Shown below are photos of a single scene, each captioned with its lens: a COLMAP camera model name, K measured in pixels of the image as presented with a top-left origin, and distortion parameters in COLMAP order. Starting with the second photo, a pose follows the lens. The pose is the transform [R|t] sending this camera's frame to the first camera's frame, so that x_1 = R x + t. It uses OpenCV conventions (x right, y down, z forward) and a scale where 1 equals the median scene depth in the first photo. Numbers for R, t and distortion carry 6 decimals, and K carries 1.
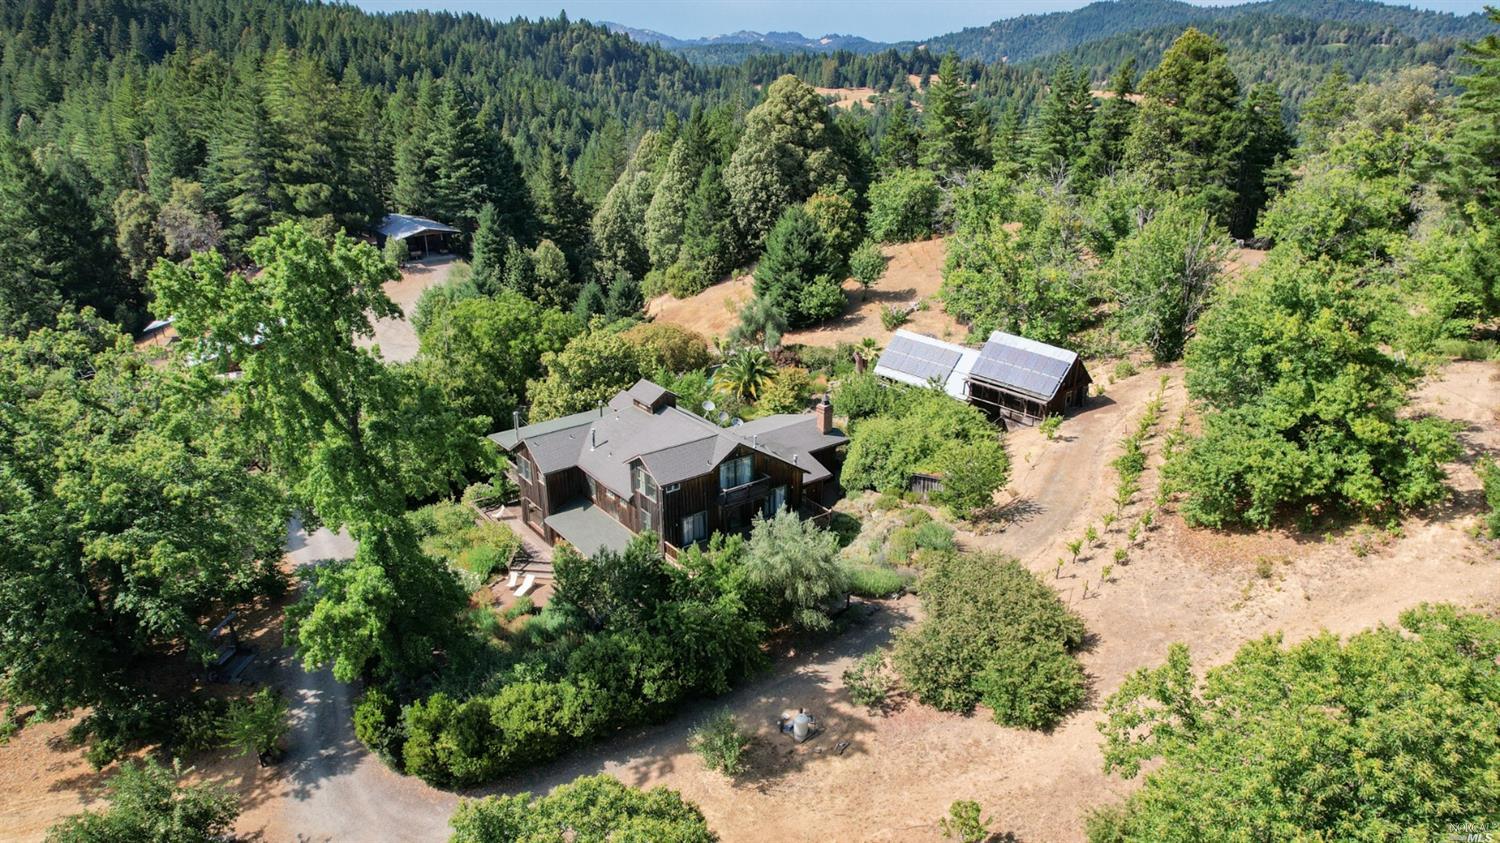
lens RADIAL K [[974.0, 0, 774.7], [0, 974.0, 418.2], [0, 0, 1]] dist [-0.084893, 0.078434]
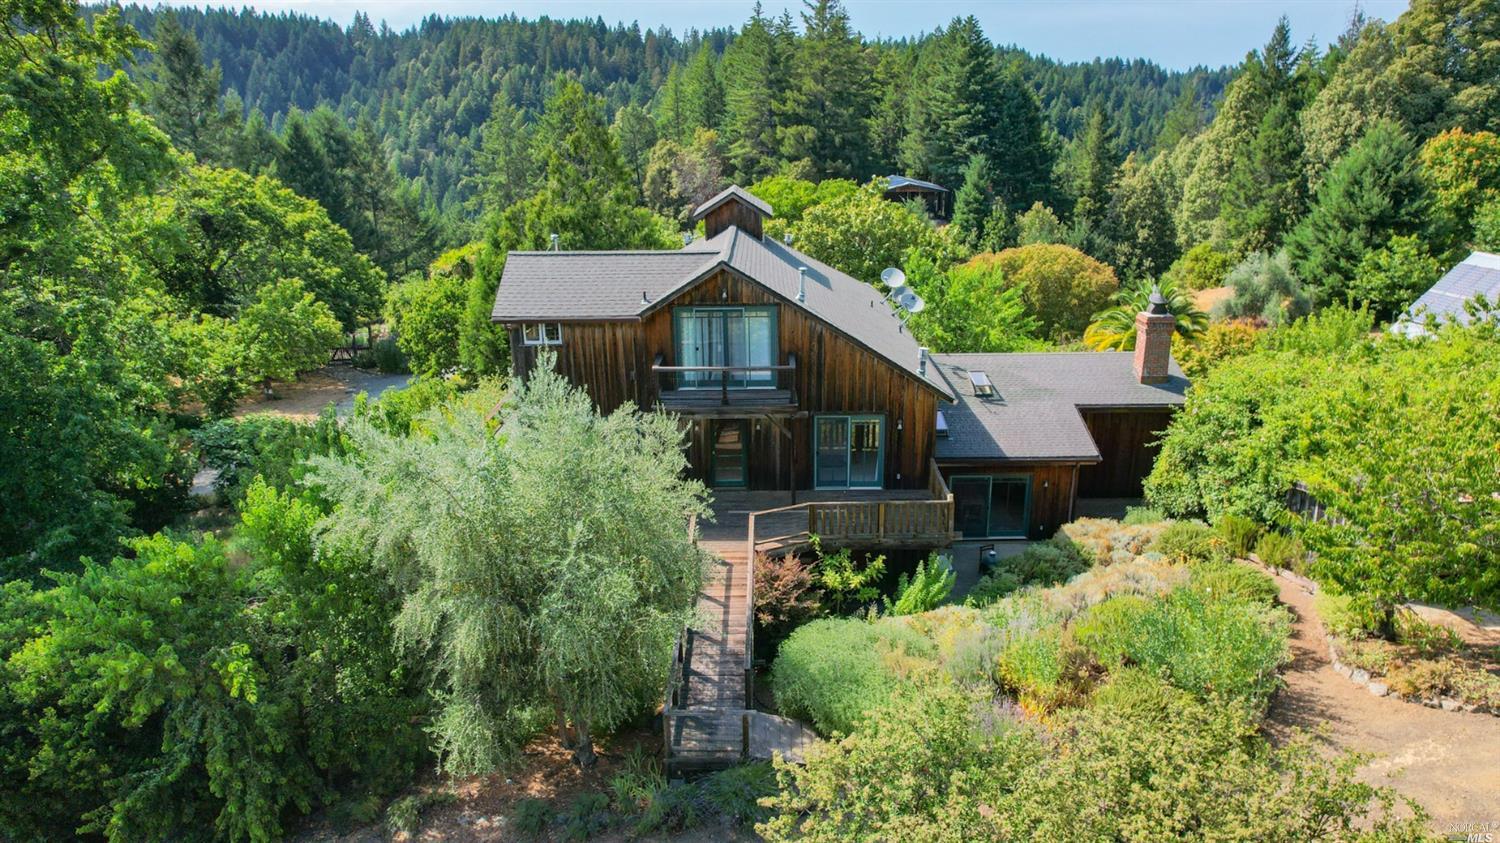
lens RADIAL K [[974.0, 0, 774.7], [0, 974.0, 418.2], [0, 0, 1]] dist [-0.084893, 0.078434]
pose [[0.790105, 0.168409, -0.589383, 0.086798], [-0.208601, 0.978001, -0.000192, 0.032608], [0.576384, 0.123098, 0.807854, 0.272954]]
